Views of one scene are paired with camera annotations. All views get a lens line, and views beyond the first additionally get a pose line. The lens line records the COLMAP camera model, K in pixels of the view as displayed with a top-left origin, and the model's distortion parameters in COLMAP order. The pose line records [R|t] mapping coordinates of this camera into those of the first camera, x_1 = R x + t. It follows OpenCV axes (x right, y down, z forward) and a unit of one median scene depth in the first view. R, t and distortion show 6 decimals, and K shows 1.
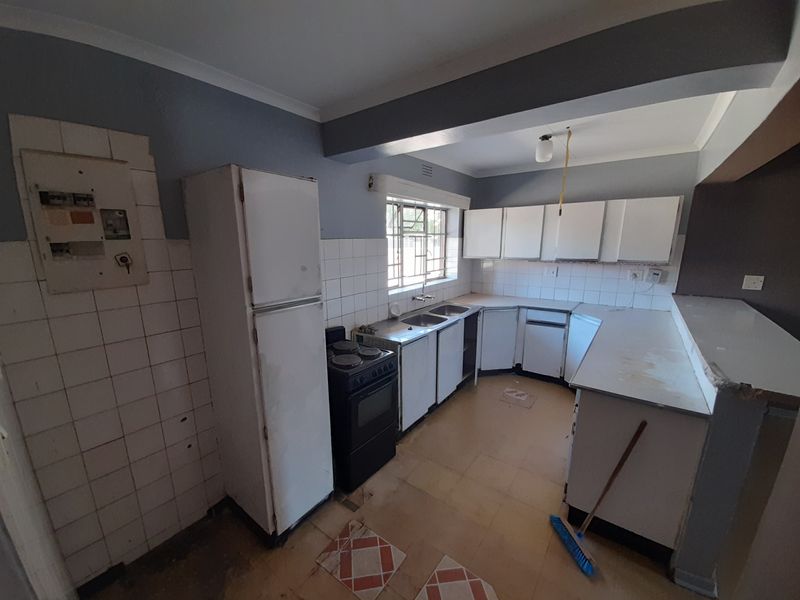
lens RADIAL K [[315.9, 0, 393.5], [0, 315.9, 306.2], [0, 0, 1]] dist [0.018982, -0.015597]
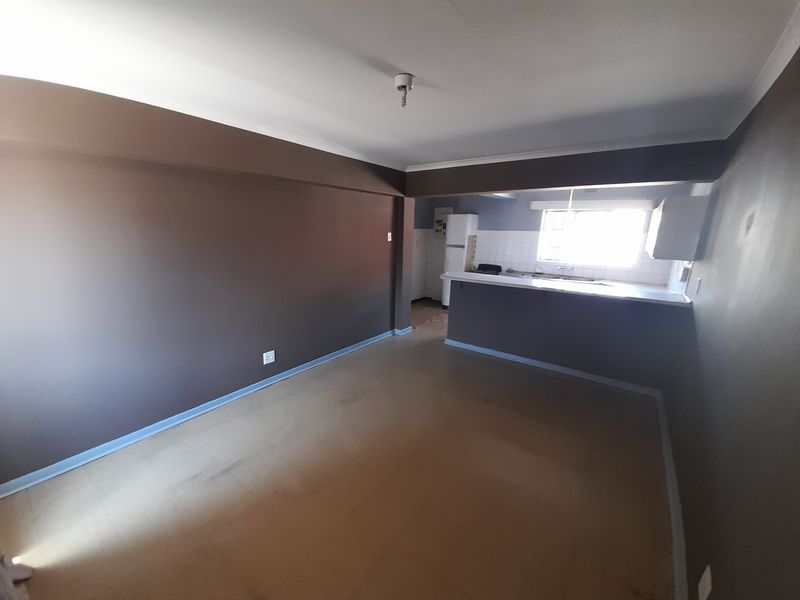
lens RADIAL K [[313.8, 0, 399.0], [0, 313.8, 290.6], [0, 0, 1]] dist [0.000170, -0.000007]
pose [[0.001790, 0.202152, -0.979352, 4.246414], [-0.230006, 0.953180, 0.196329, -0.097908], [0.973188, 0.224905, 0.048203, 0.307075]]
